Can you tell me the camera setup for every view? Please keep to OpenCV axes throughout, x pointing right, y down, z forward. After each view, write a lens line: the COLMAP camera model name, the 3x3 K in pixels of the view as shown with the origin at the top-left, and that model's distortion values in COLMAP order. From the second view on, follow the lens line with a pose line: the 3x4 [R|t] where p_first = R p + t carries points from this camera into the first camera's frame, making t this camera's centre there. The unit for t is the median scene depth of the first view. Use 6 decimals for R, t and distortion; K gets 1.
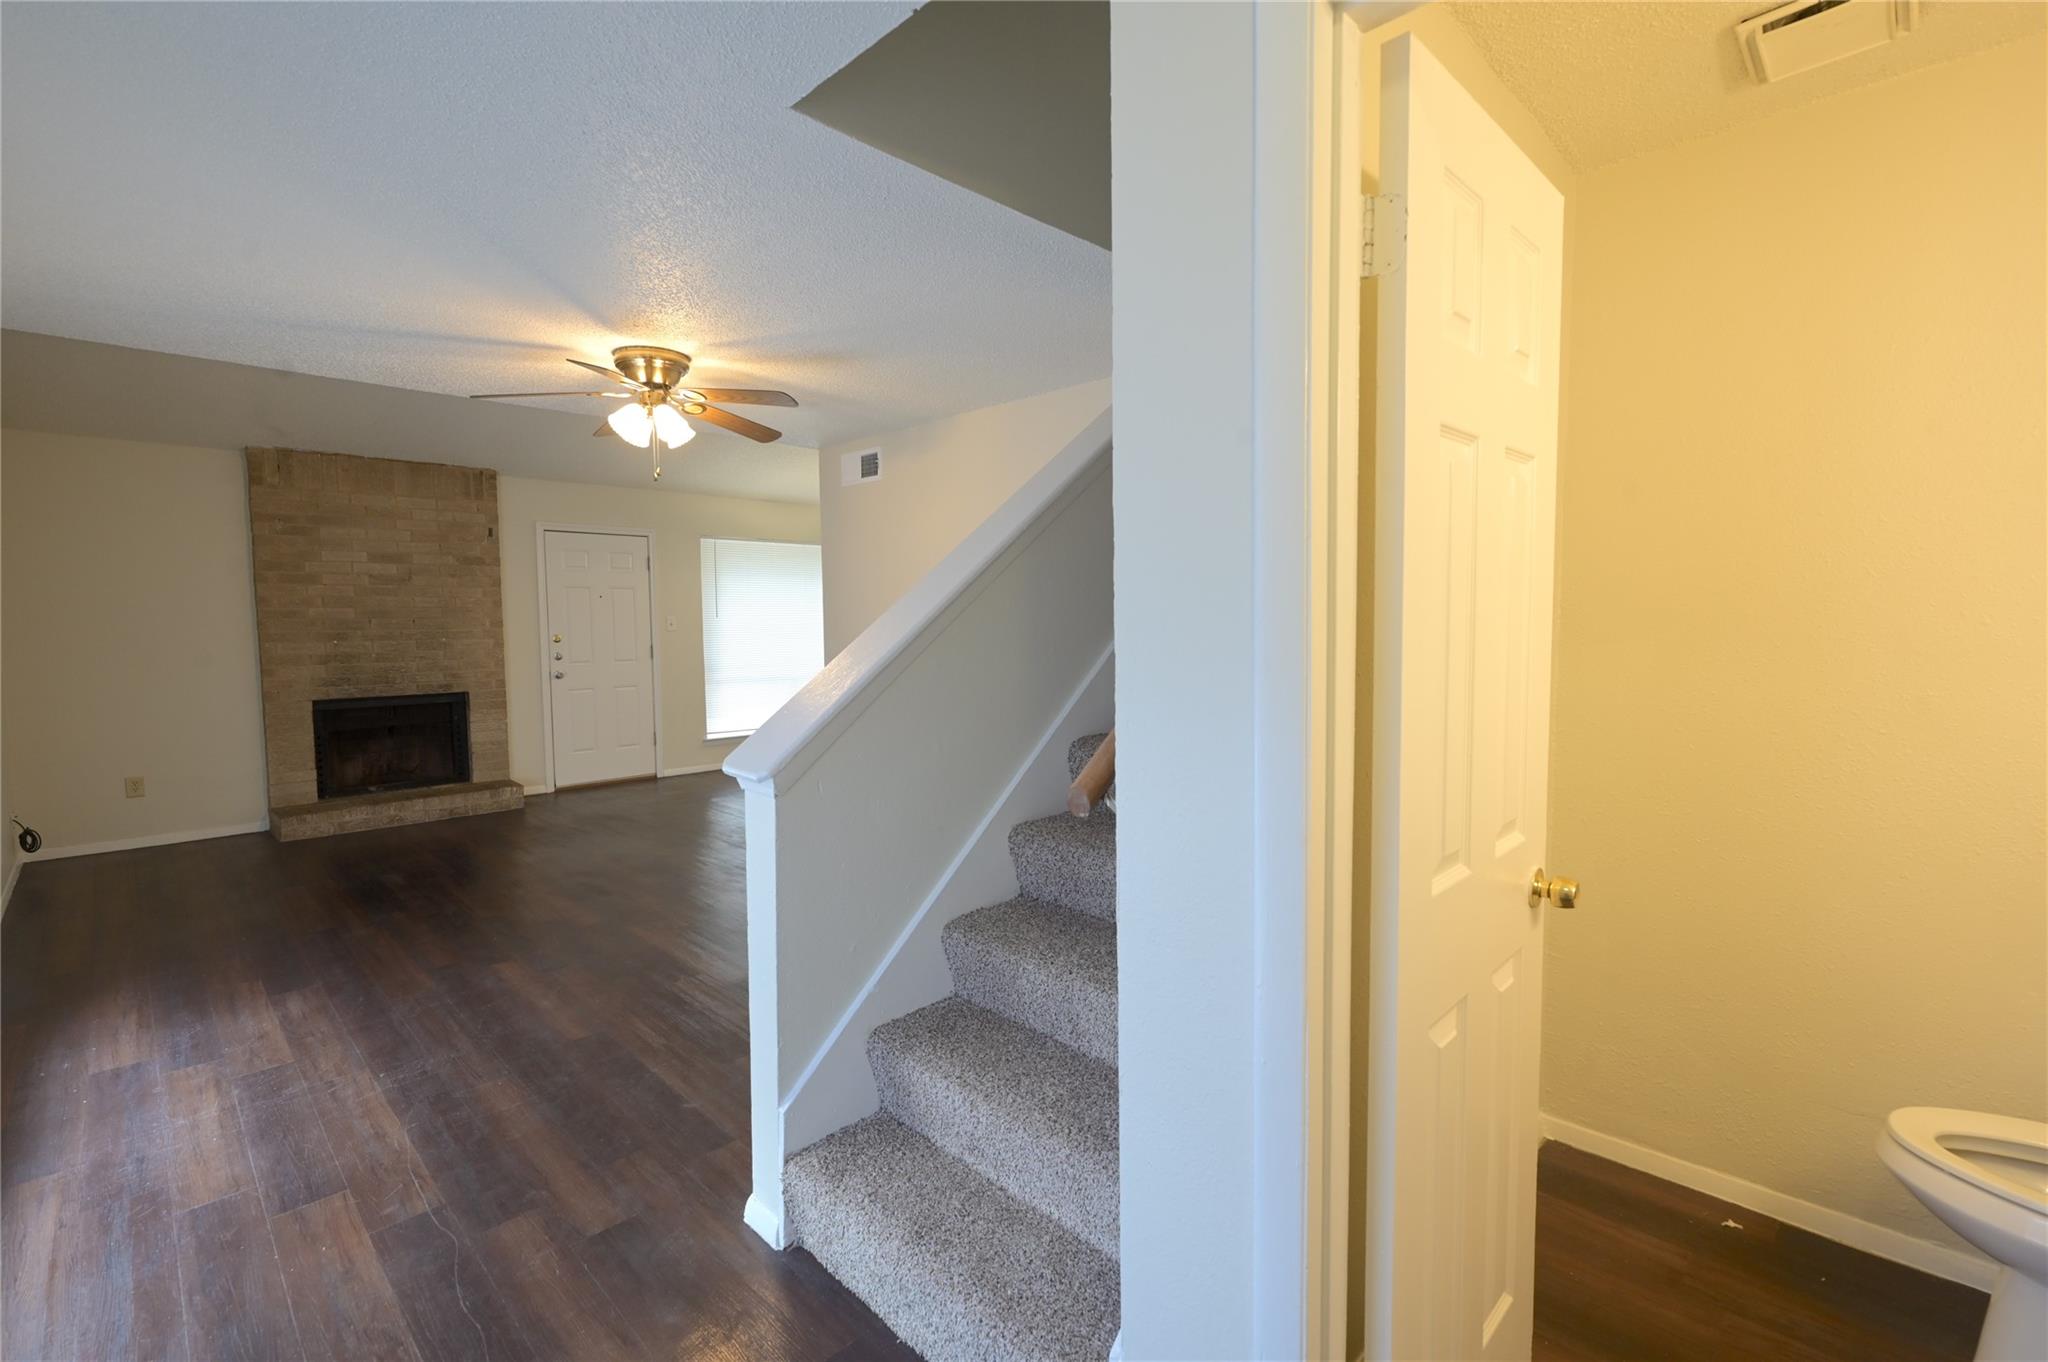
lens RADIAL K [[902.7, 0, 1024.0], [0, 902.7, 681.0], [0, 0, 1]] dist [-0.002888, -0.000854]
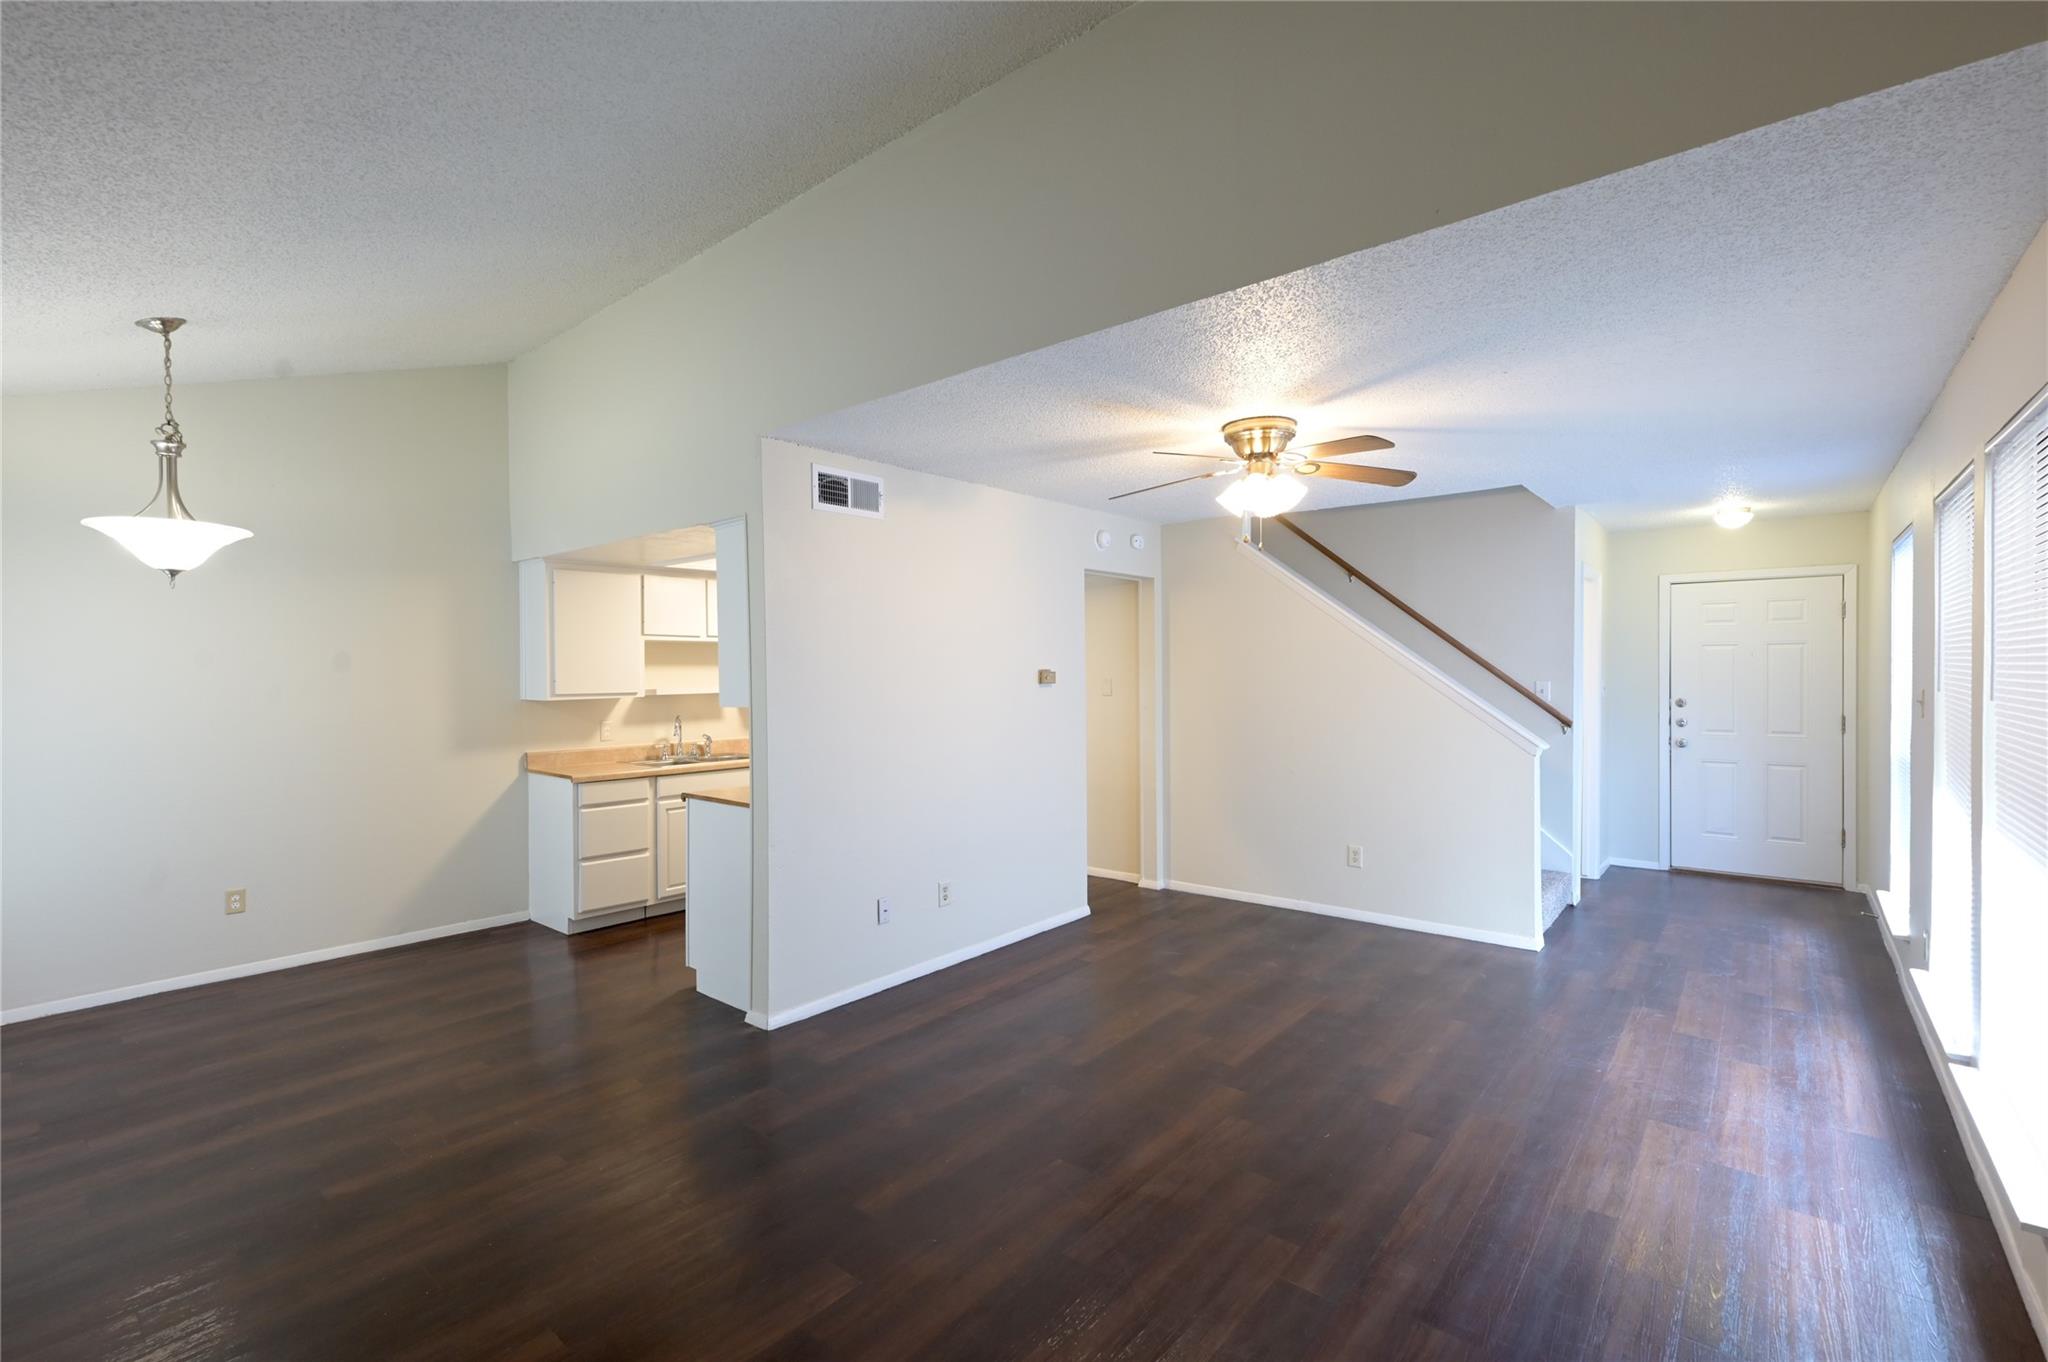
lens RADIAL K [[902.7, 0, 1024.0], [0, 902.7, 681.0], [0, 0, 1]] dist [-0.002888, -0.000854]
pose [[-0.085824, -0.008679, 0.996272, -1.919446], [0.075564, 0.997025, 0.015195, -0.161705], [-0.993441, 0.076586, -0.084913, 1.904937]]
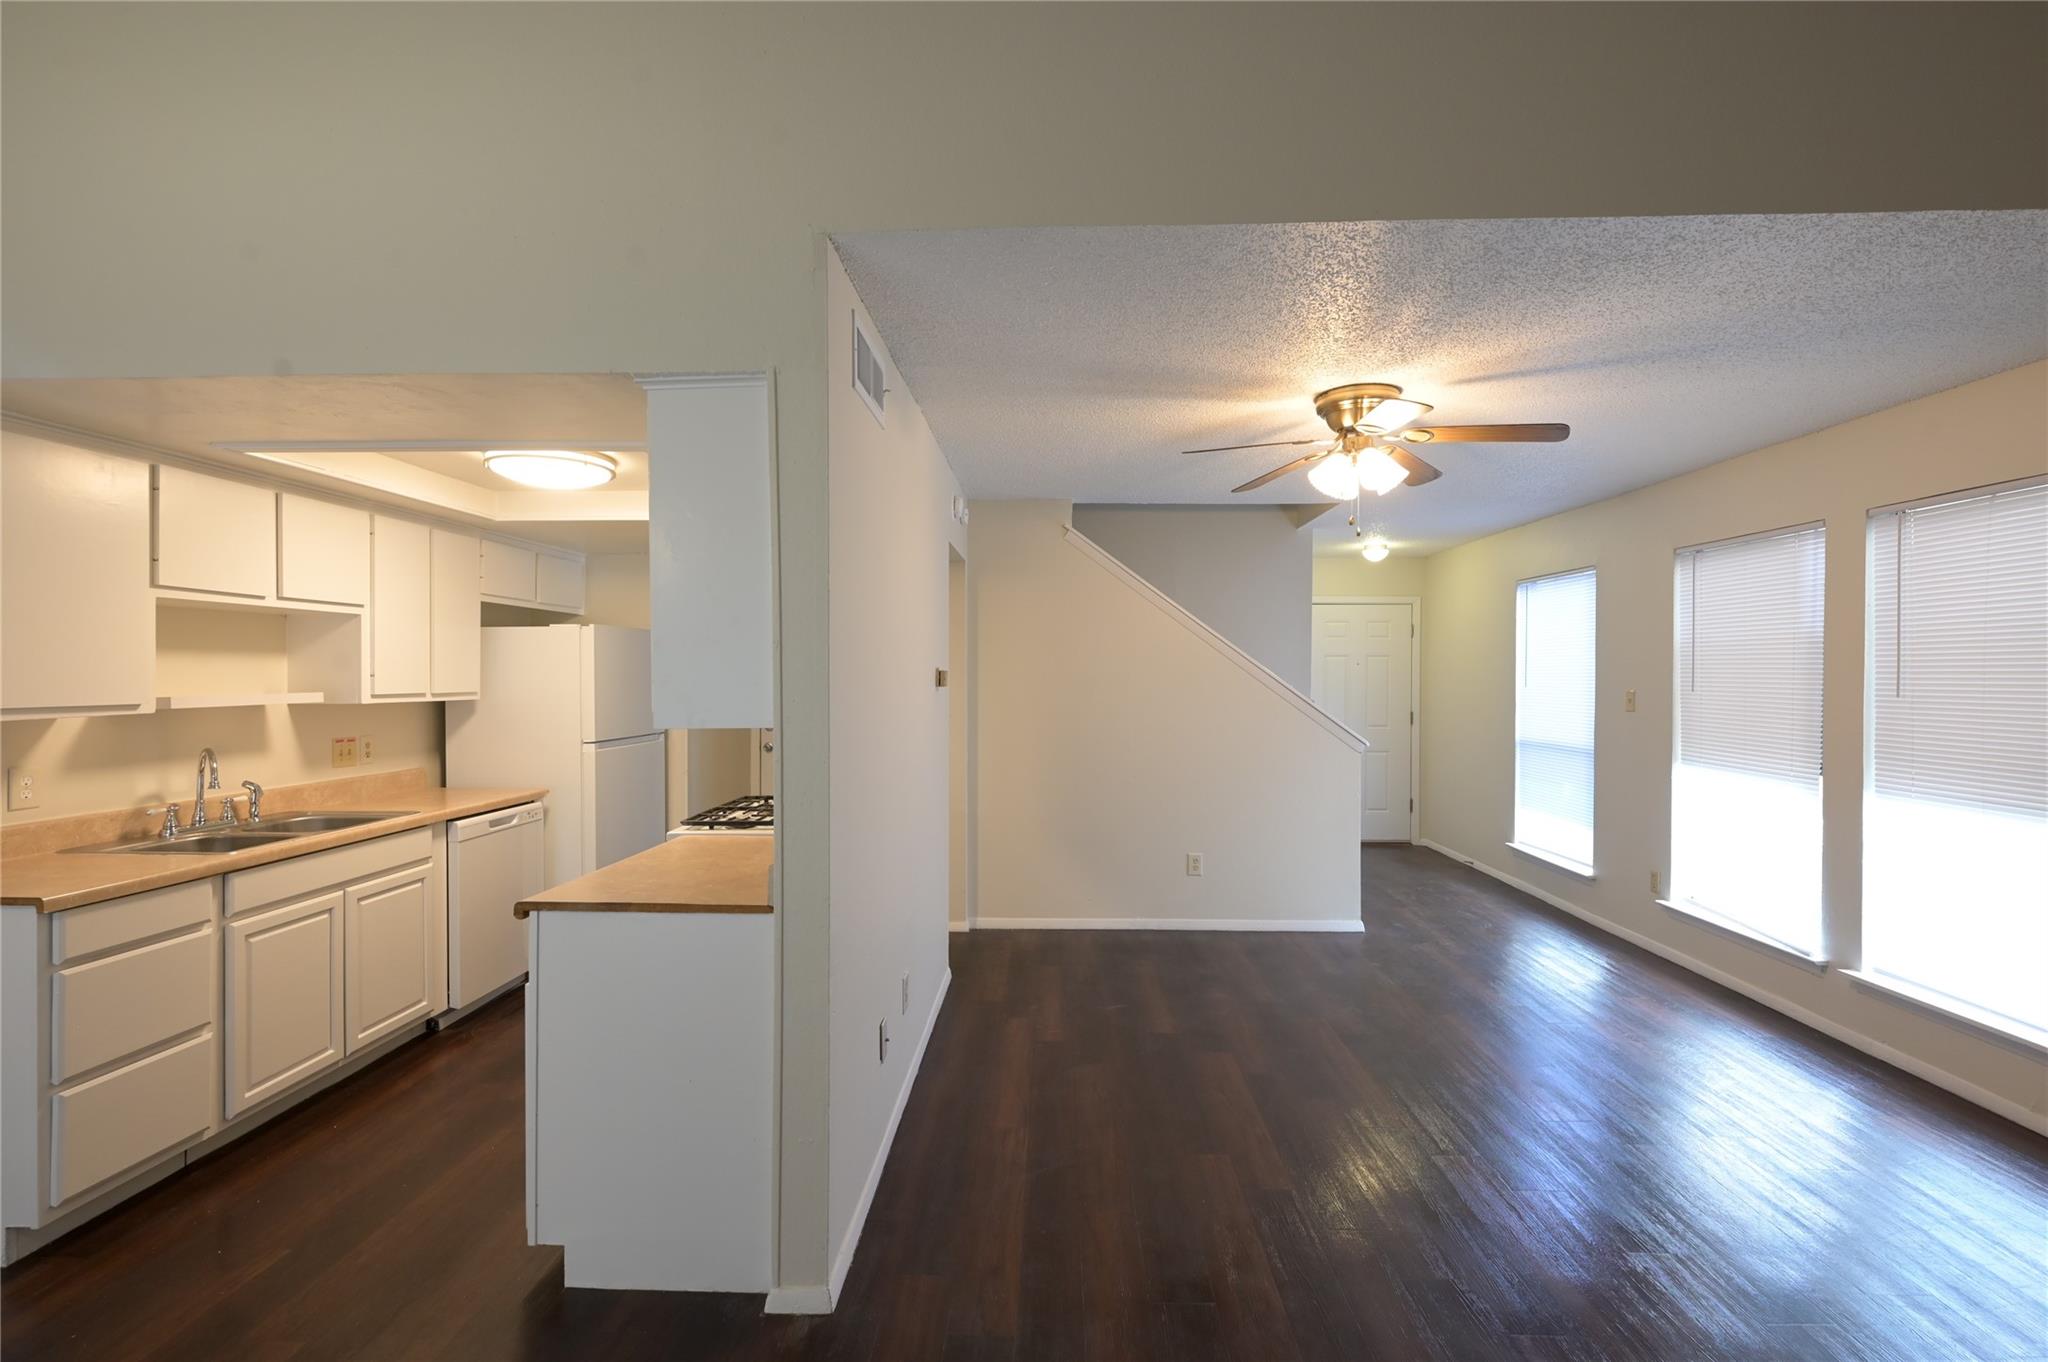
lens RADIAL K [[902.7, 0, 1024.0], [0, 902.7, 681.0], [0, 0, 1]] dist [-0.002888, -0.000854]
pose [[-0.683960, -0.005190, 0.729501, -1.173267], [0.049047, 0.997385, 0.053081, -0.202760], [-0.727869, 0.072086, -0.681916, 2.587267]]
